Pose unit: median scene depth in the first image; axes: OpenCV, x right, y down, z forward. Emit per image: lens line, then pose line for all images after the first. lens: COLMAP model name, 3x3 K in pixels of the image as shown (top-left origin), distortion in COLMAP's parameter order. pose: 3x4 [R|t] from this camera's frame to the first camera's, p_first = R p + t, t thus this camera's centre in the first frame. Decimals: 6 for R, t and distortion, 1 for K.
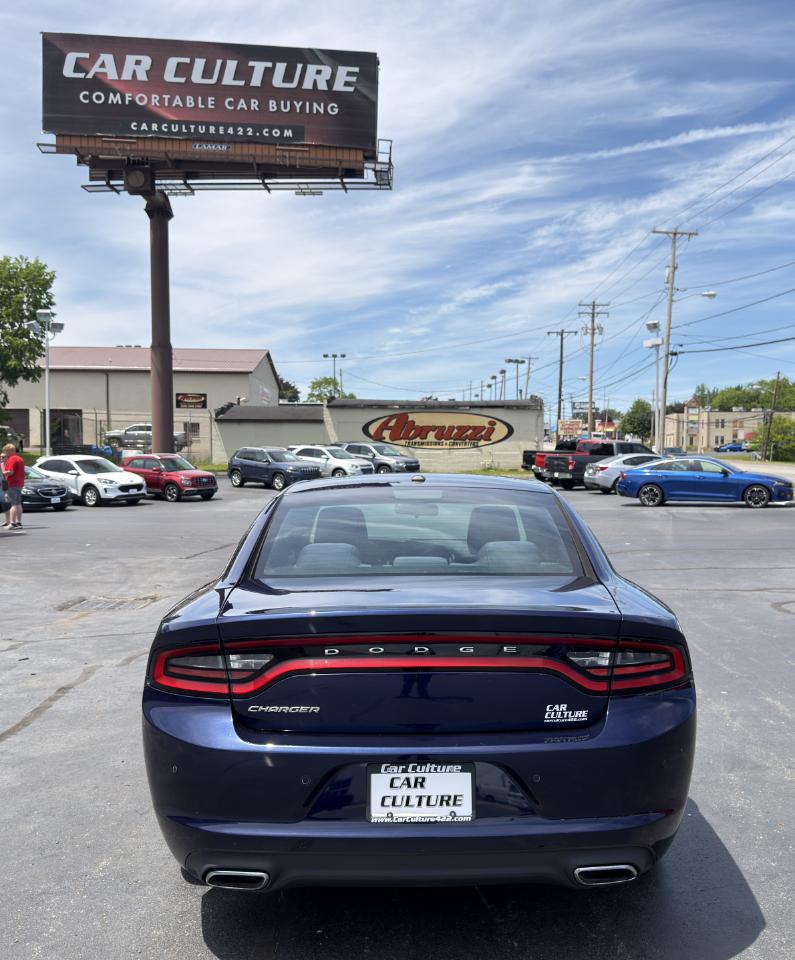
lens RADIAL K [[981.7, 0, 421.1], [0, 981.7, 500.9], [0, 0, 1]] dist [0.031505, 0.000000]
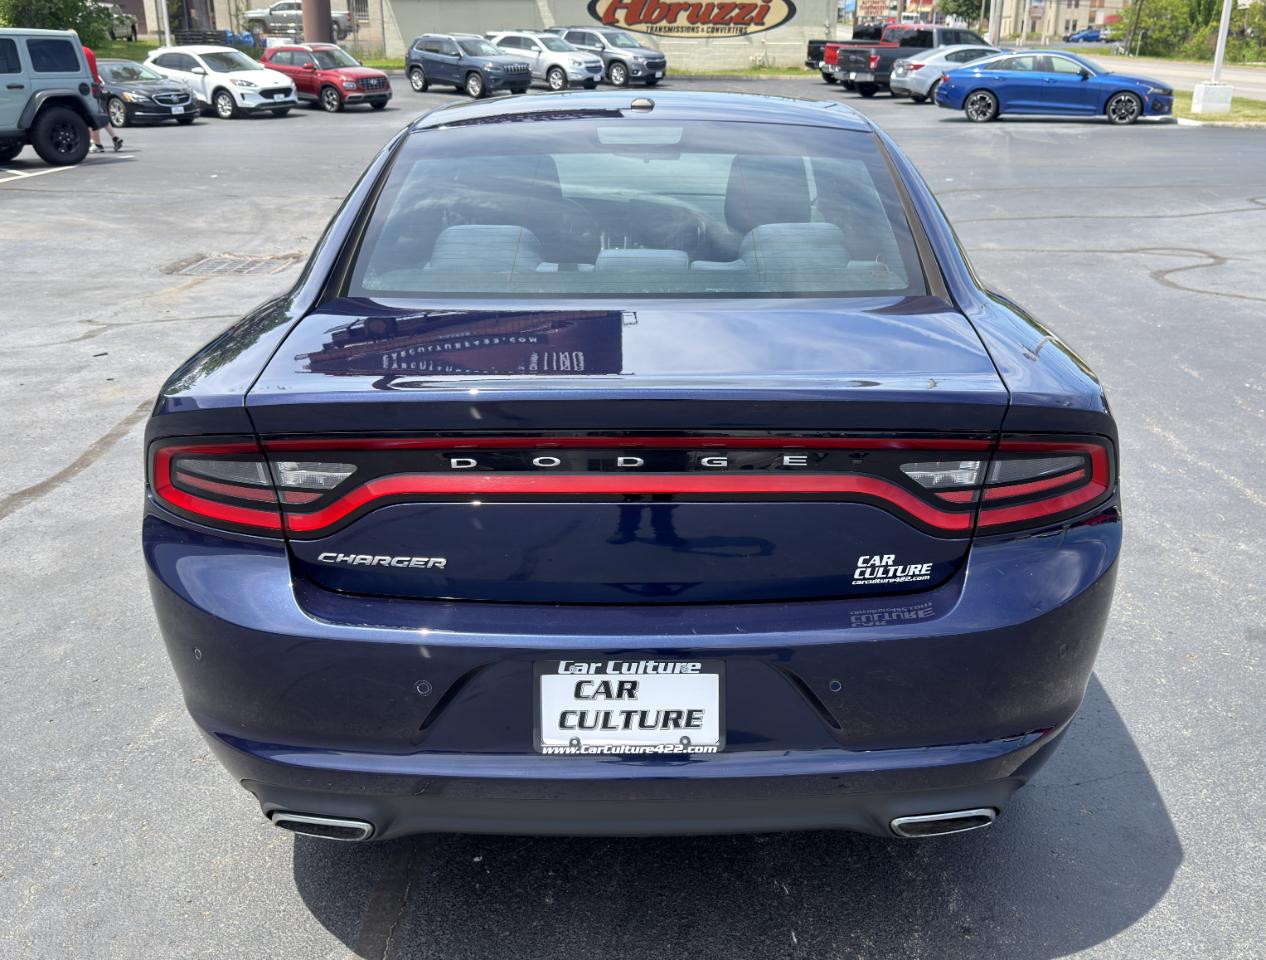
lens RADIAL K [[1253.0, 0, 650.1], [0, 1253.0, 481.7], [0, 0, 1]] dist [0.019242, 0.000000]
pose [[0.999907, 0.005847, -0.012334, 0.017128], [-0.002113, 0.959021, 0.283326, -0.027201], [0.013485, -0.283274, 0.958944, 0.297265]]
